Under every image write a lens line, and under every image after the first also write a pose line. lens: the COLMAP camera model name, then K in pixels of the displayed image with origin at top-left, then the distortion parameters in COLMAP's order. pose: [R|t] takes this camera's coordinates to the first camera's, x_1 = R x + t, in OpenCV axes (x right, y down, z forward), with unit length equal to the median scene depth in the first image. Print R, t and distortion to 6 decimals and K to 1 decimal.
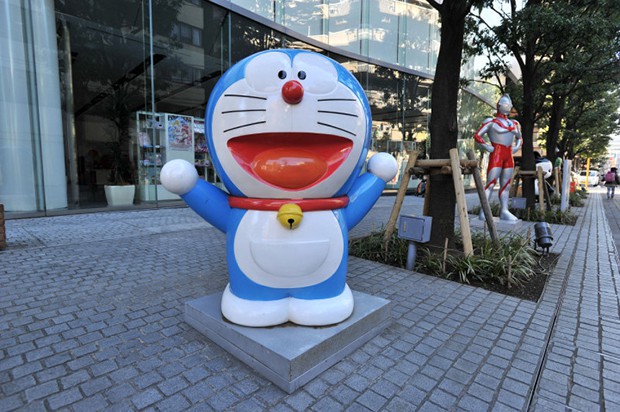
lens RADIAL K [[325.8, 0, 310.0], [0, 325.8, 206.0], [0, 0, 1]] dist [-0.004988, -0.001185]
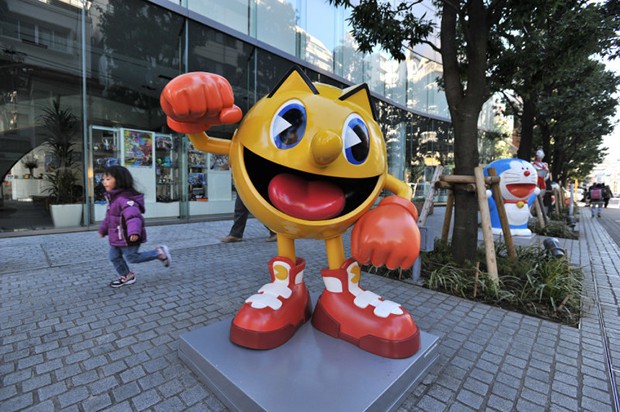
lens RADIAL K [[297.9, 0, 310.0], [0, 297.9, 206.0], [0, 0, 1]] dist [0.002004, 0.000713]
pose [[0.999922, 0.011165, -0.005519, -0.244382], [-0.011358, 0.999280, -0.036210, 0.019181], [0.005111, 0.036270, 0.999329, -0.241235]]
